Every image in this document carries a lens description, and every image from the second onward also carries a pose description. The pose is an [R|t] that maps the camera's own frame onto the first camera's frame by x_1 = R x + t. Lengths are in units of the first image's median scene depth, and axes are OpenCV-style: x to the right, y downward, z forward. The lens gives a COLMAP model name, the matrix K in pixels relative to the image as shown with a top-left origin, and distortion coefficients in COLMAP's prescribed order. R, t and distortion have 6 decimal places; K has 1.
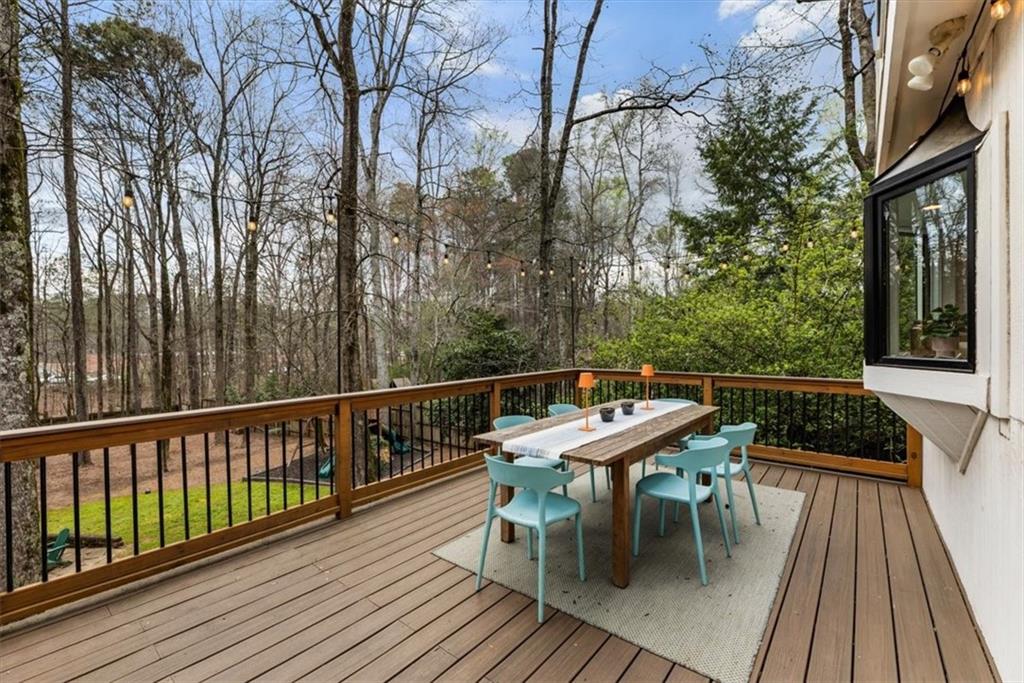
lens RADIAL K [[424.0, 0, 512.5], [0, 424.0, 342.6], [0, 0, 1]] dist [0.001155, 0.000367]
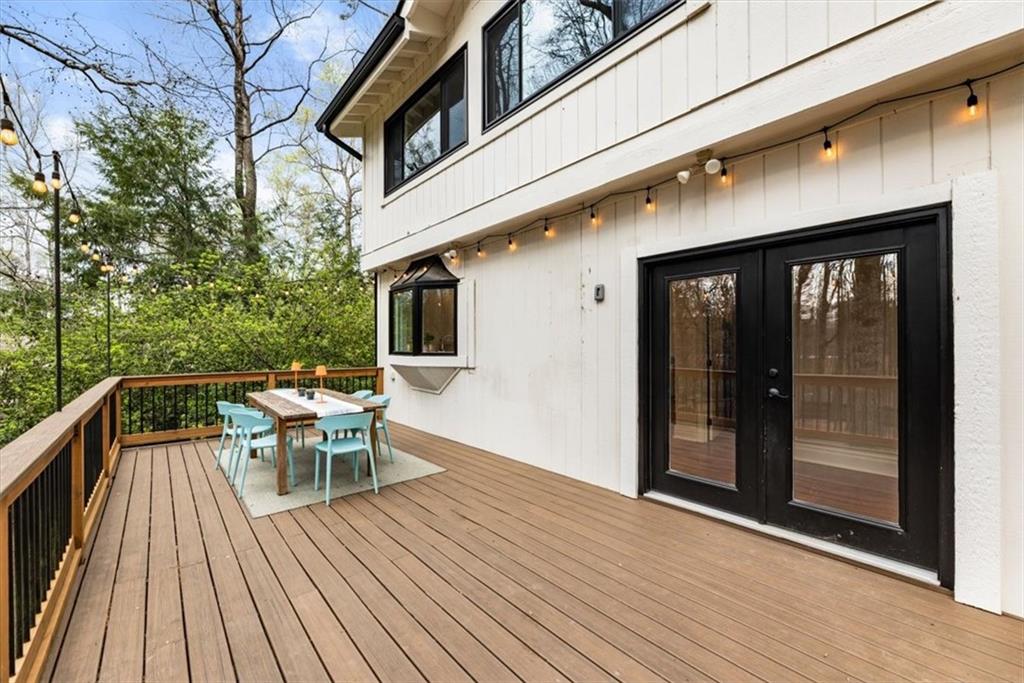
lens RADIAL K [[414.1, 0, 513.9], [0, 414.1, 343.0], [0, 0, 1]] dist [0.000252, 0.000441]
pose [[0.167183, 0.018130, 0.985759, -1.233980], [0.004240, 0.999808, -0.019107, 0.024518], [-0.985917, 0.007374, 0.167074, 0.065050]]
